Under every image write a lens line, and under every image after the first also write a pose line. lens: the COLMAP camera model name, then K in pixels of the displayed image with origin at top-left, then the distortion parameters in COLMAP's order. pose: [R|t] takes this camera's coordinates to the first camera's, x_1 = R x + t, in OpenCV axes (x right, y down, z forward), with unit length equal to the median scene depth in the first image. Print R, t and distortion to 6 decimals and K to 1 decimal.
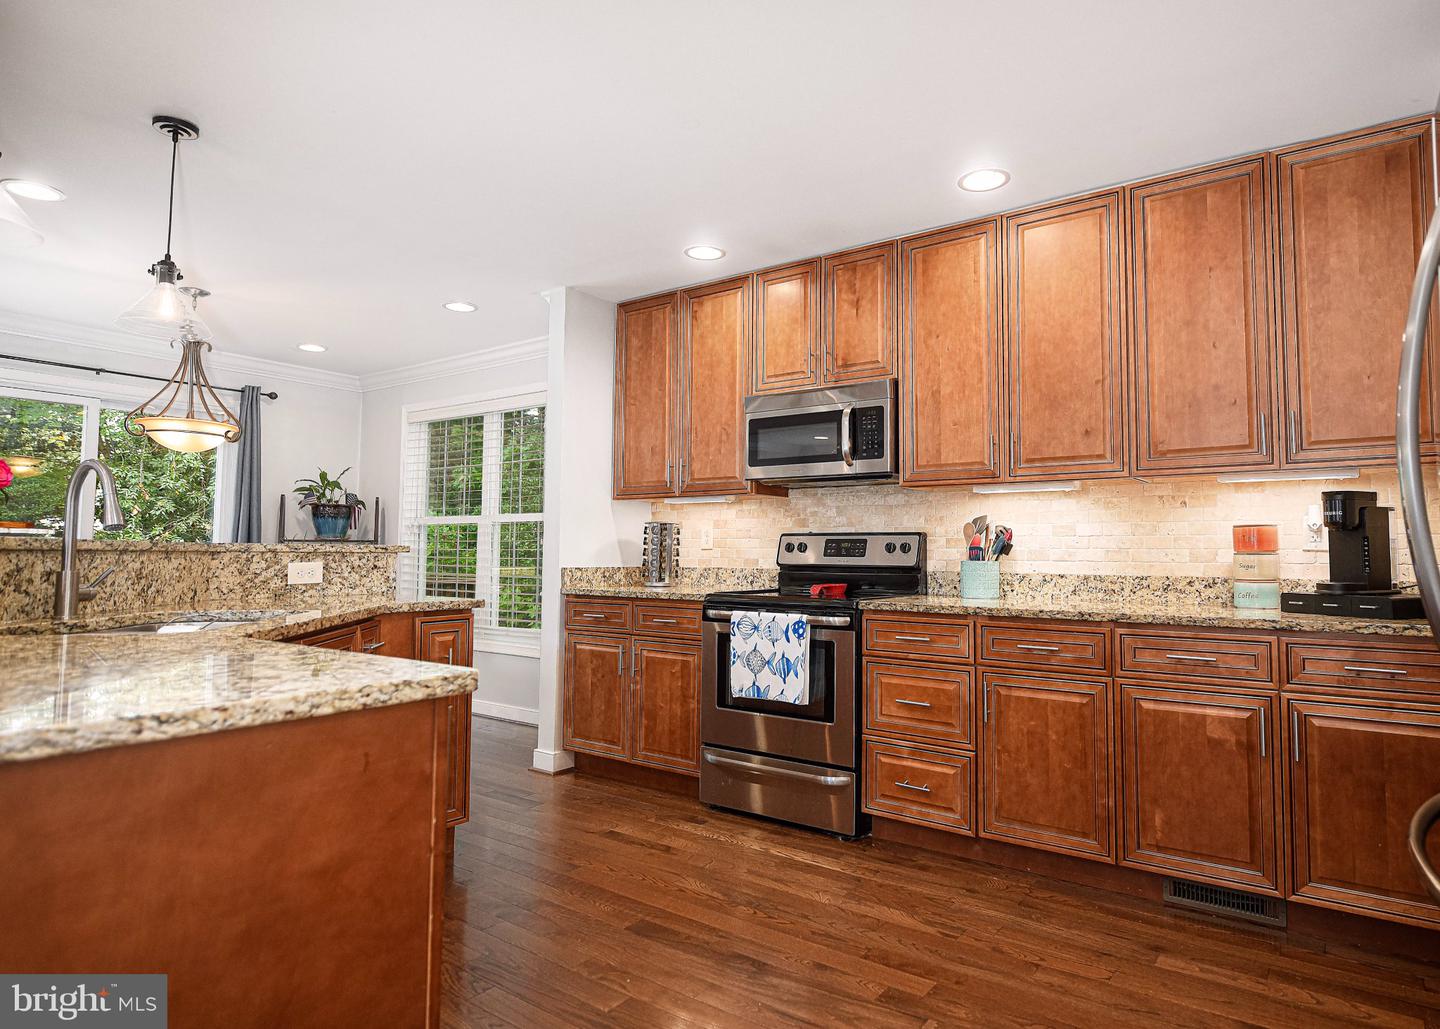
lens RADIAL K [[837.8, 0, 766.9], [0, 837.8, 508.8], [0, 0, 1]] dist [0.000211, -0.000205]
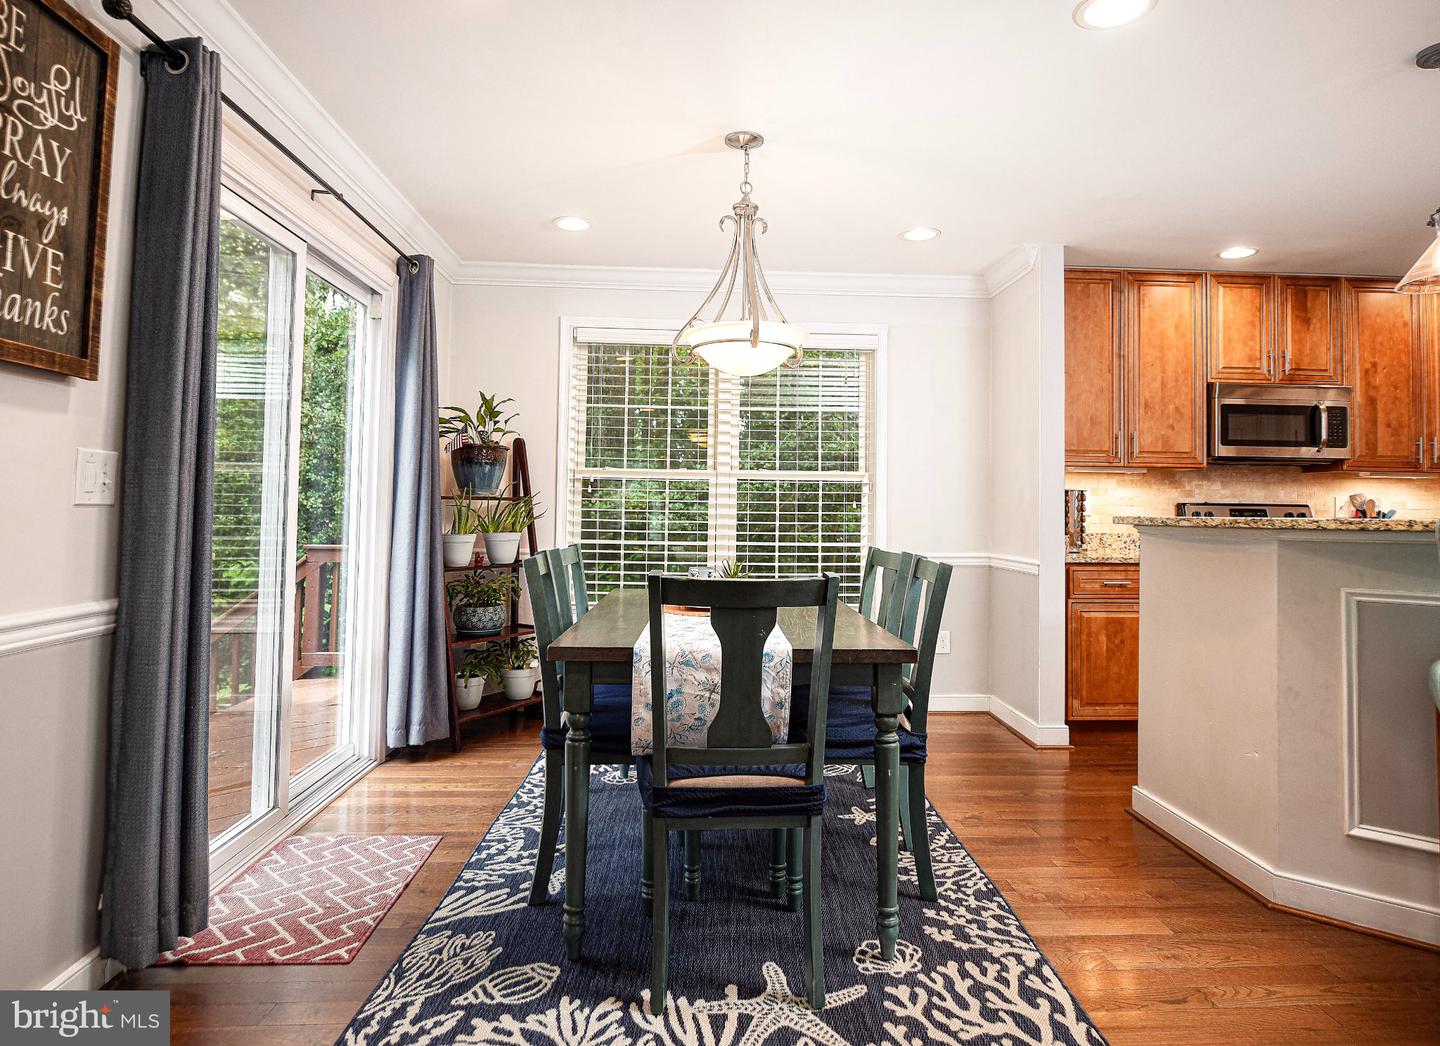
lens RADIAL K [[648.6, 0, 718.4], [0, 648.6, 518.8], [0, 0, 1]] dist [-0.000264, 0.000056]
pose [[0.779730, -0.009159, 0.626049, -1.055636], [-0.042570, 0.996804, 0.067603, 0.018252], [-0.624667, -0.079363, 0.776848, 0.693562]]
